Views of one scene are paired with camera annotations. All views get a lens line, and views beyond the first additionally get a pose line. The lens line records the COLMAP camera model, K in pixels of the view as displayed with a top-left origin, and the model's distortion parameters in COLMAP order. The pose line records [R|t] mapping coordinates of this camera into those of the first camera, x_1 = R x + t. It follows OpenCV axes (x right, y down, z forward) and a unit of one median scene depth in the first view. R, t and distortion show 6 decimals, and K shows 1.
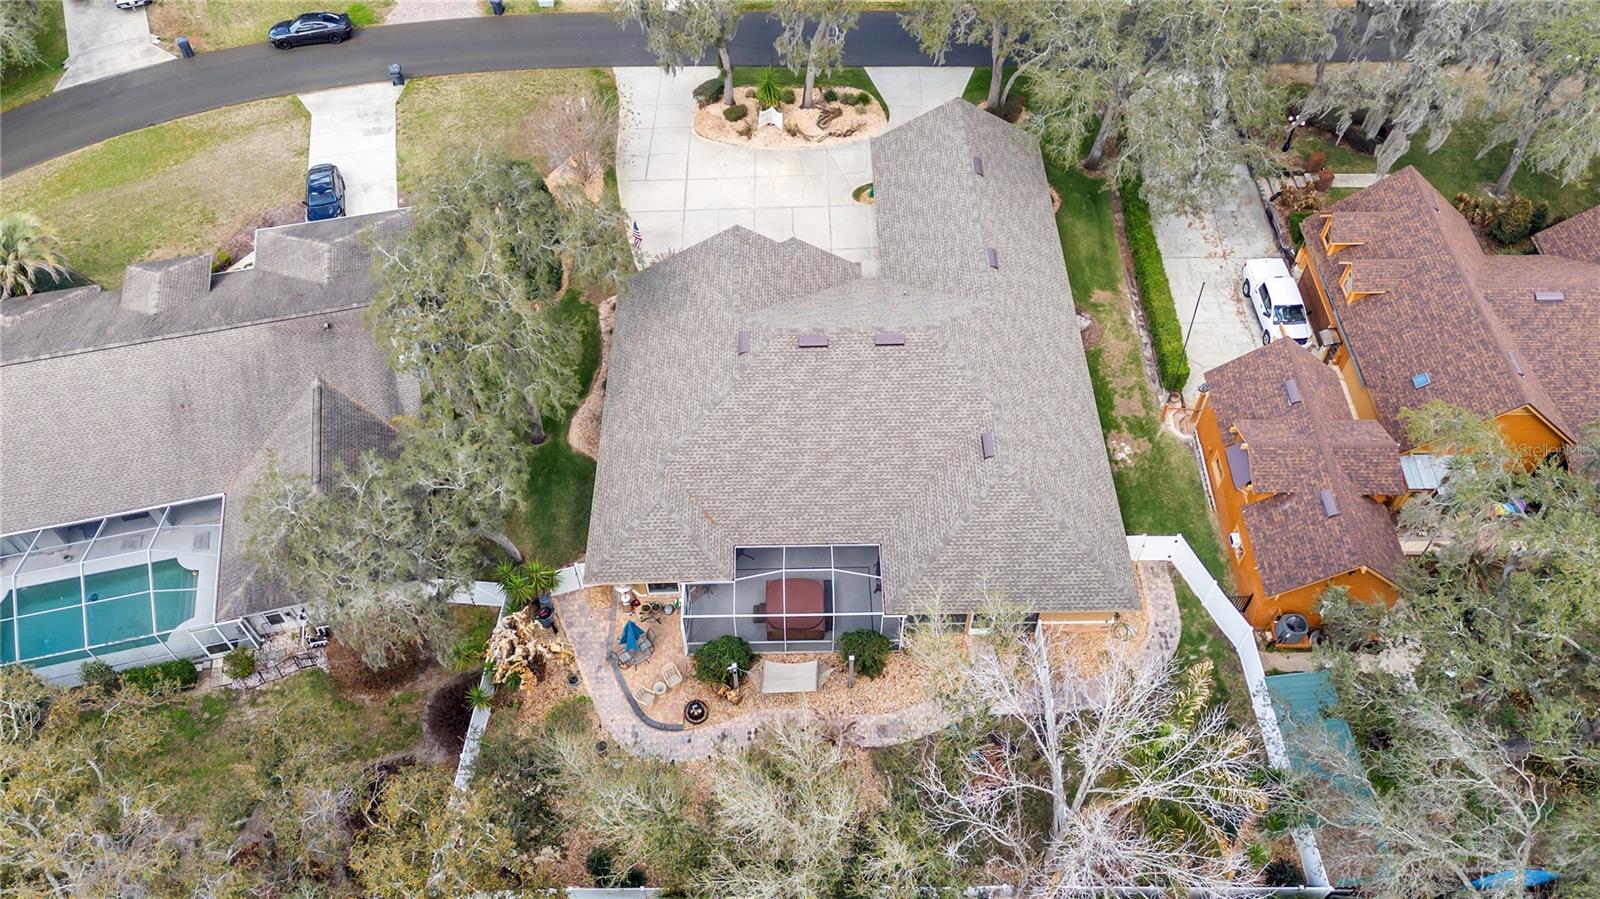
lens RADIAL K [[1165.9, 0, 800.0], [0, 1165.9, 449.5], [0, 0, 1]] dist [0.080315, -0.096760]
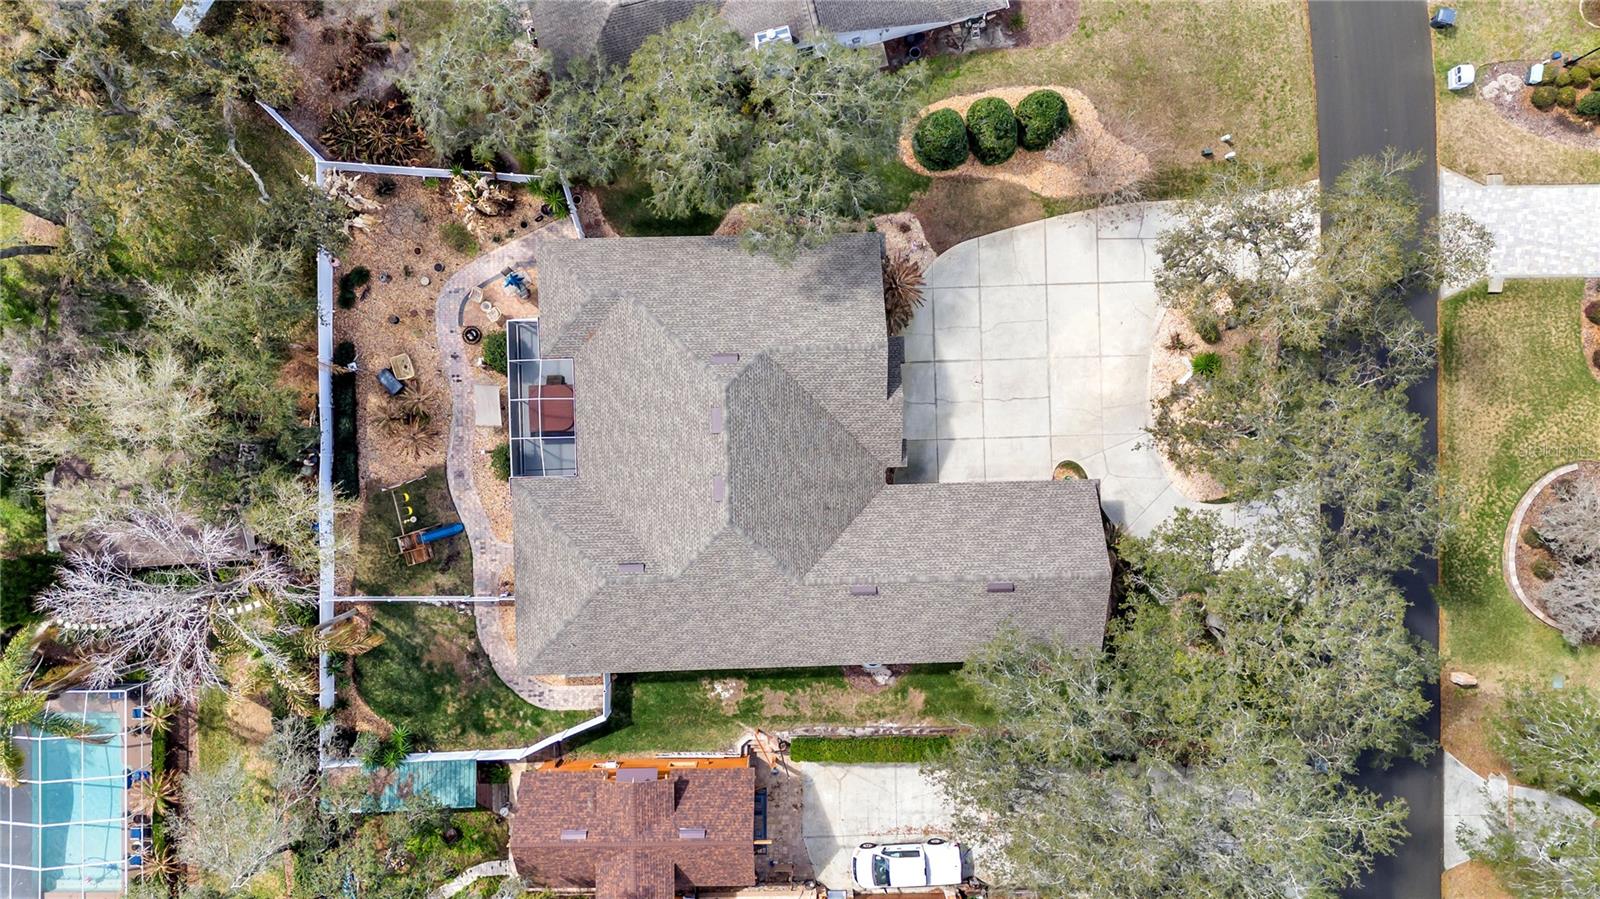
lens RADIAL K [[1165.9, 0, 800.0], [0, 1165.9, 449.5], [0, 0, 1]] dist [0.080315, -0.096760]
pose [[0.014247, 0.999801, 0.013990, 0.023622], [-0.799848, 0.002999, 0.600195, -0.734679], [0.600034, -0.019741, 0.799731, 0.129342]]
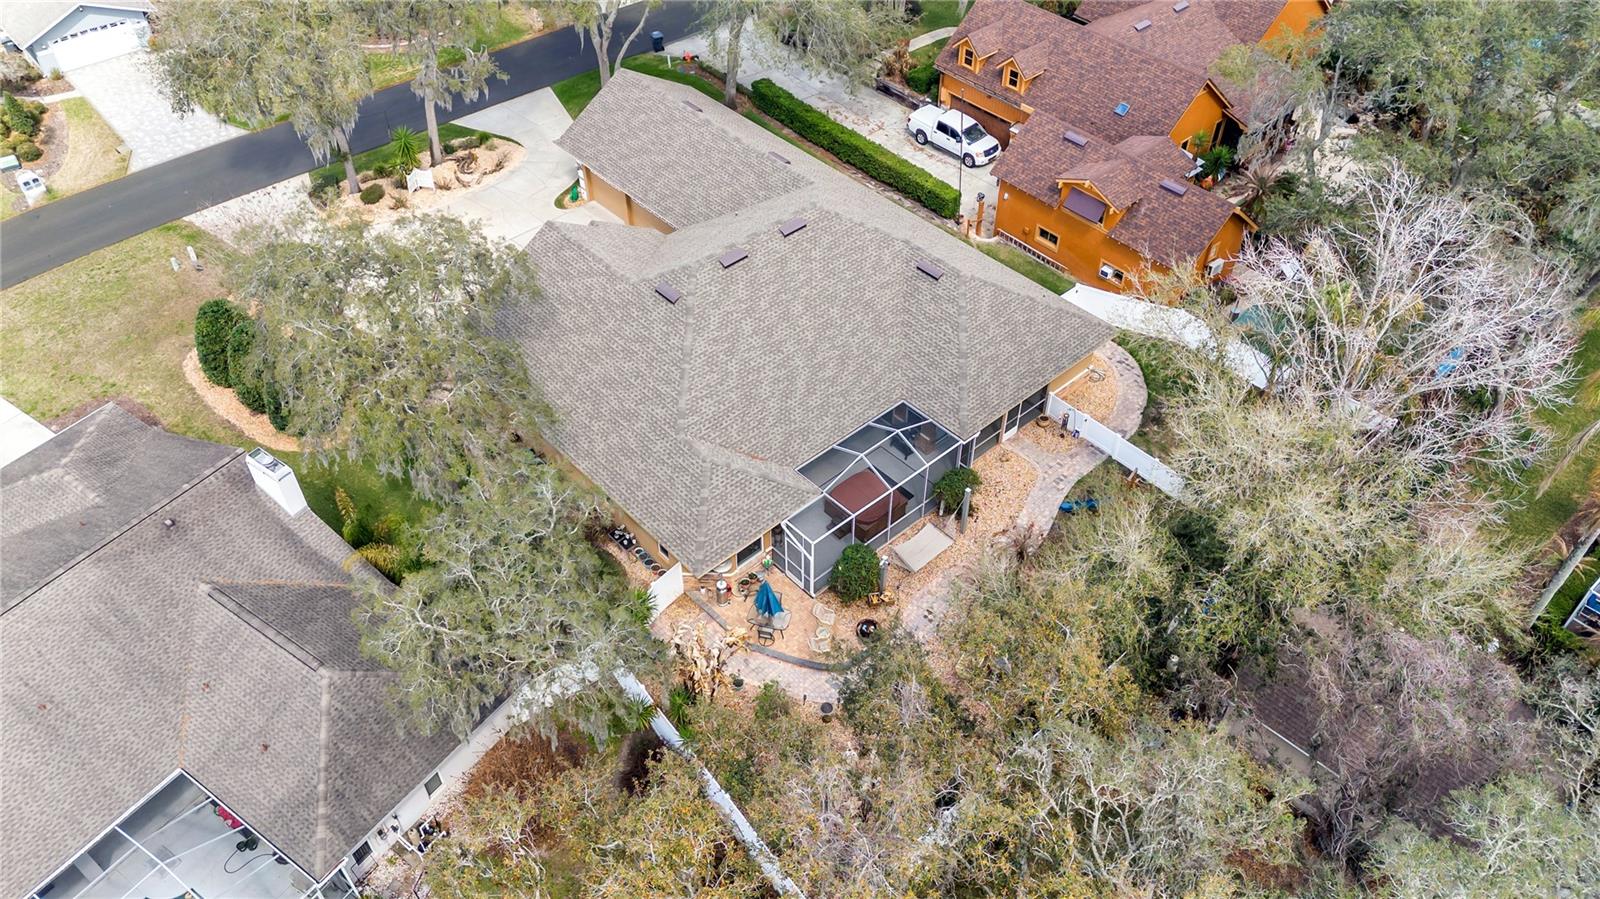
lens RADIAL K [[1165.9, 0, 800.0], [0, 1165.9, 449.5], [0, 0, 1]] dist [0.080315, -0.096760]
pose [[0.750377, -0.457419, 0.477182, -0.420715], [0.517162, 0.855857, 0.007165, 0.056100], [-0.411677, 0.241404, 0.878775, 0.151019]]
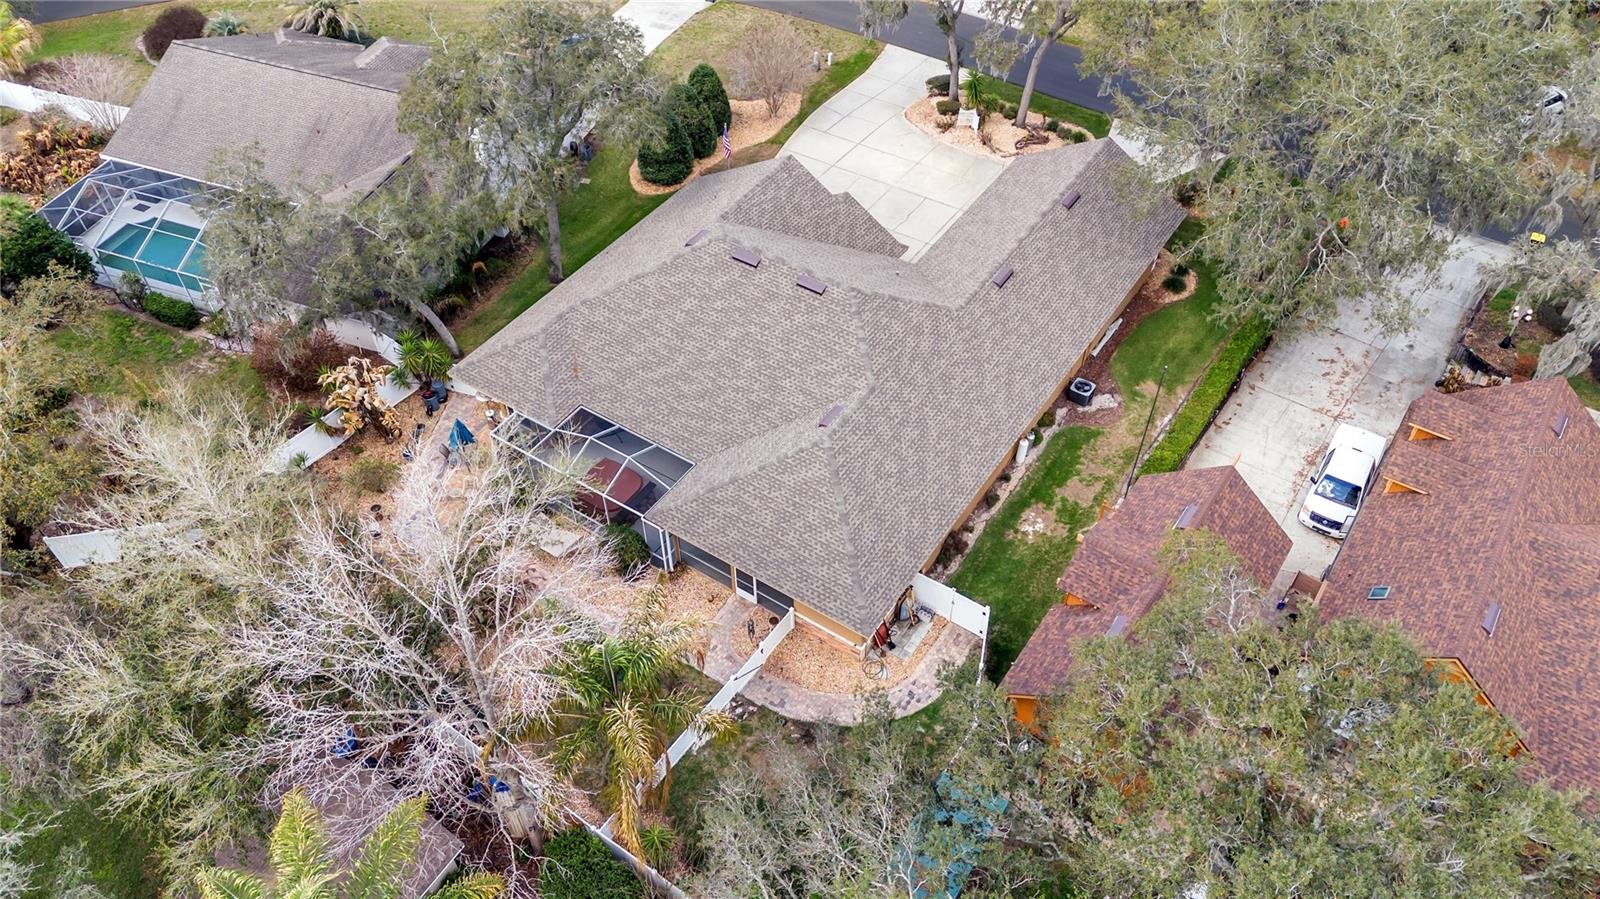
lens RADIAL K [[1165.9, 0, 800.0], [0, 1165.9, 449.5], [0, 0, 1]] dist [0.080315, -0.096760]
pose [[0.824230, 0.416200, -0.383956, 0.434657], [-0.445852, 0.895011, 0.013070, 0.016656], [0.349085, 0.160415, 0.923259, 0.116342]]
